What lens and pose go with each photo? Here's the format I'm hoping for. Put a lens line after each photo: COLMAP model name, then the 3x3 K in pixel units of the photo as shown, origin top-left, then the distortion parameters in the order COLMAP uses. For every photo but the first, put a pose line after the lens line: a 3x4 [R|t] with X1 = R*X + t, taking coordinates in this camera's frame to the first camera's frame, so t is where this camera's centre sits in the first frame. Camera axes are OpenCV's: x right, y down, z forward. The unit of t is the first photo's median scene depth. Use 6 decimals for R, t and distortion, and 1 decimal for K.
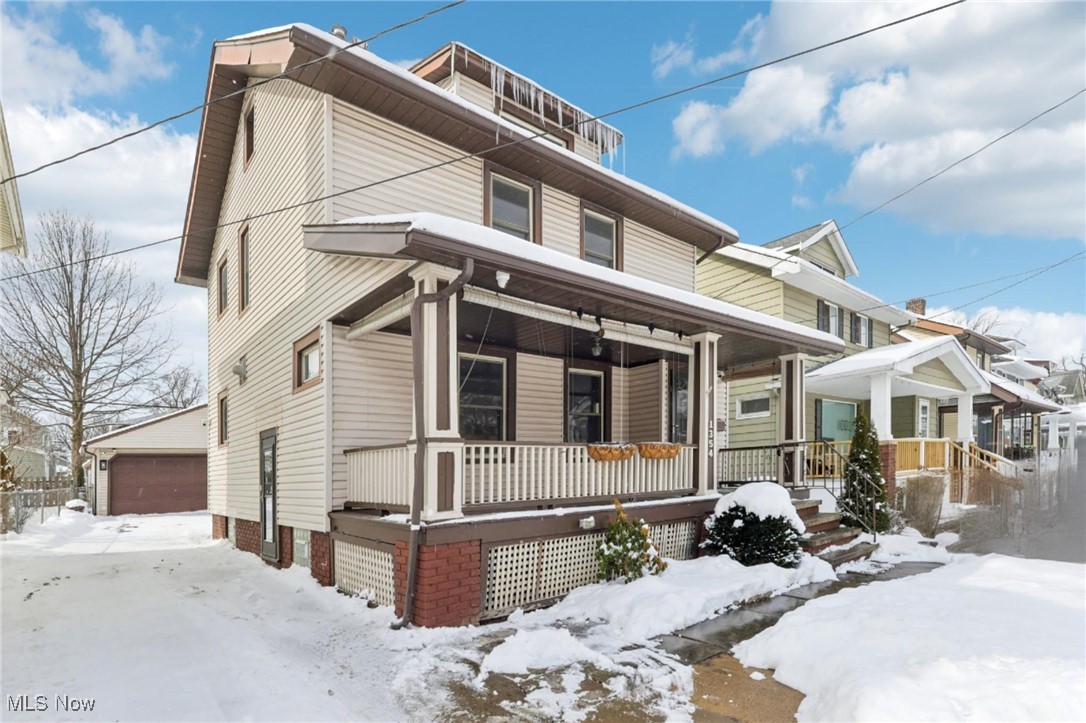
lens RADIAL K [[561.3, 0, 543.6], [0, 561.3, 397.2], [0, 0, 1]] dist [-0.000311, 0.000646]
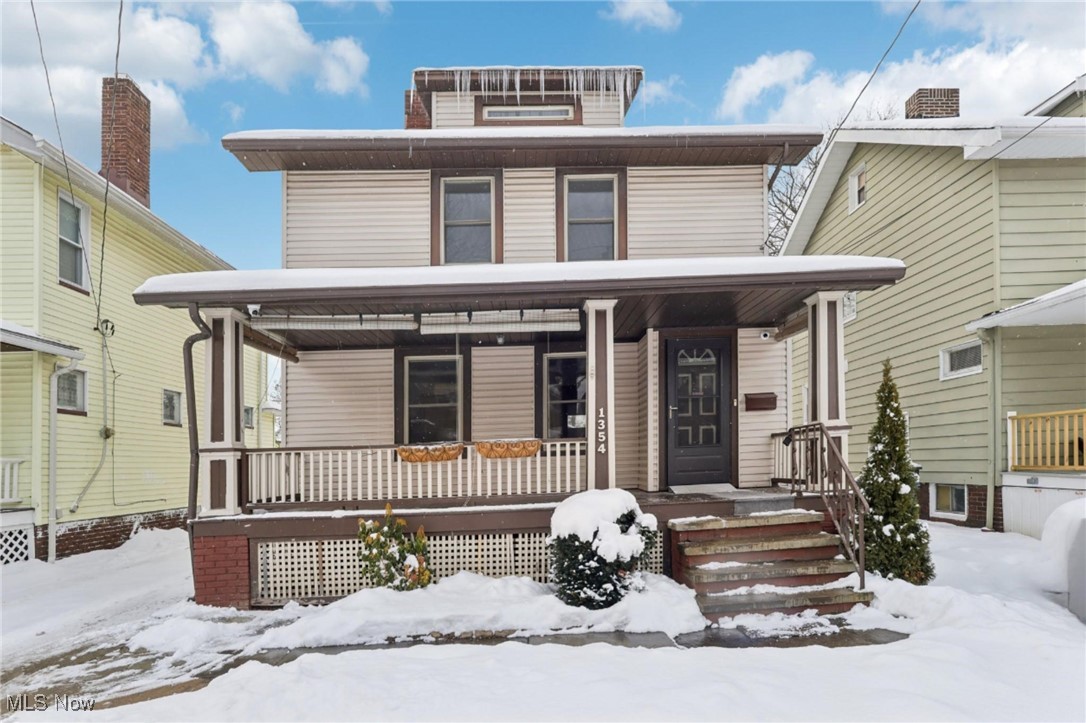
lens RADIAL K [[579.7, 0, 543.0], [0, 579.7, 361.5], [0, 0, 1]] dist [-0.000012, 0.000401]
pose [[0.774667, -0.103784, -0.623795, 0.888442], [0.094332, 0.994369, -0.048292, 0.009321], [0.625294, -0.021434, 0.780095, 0.351326]]
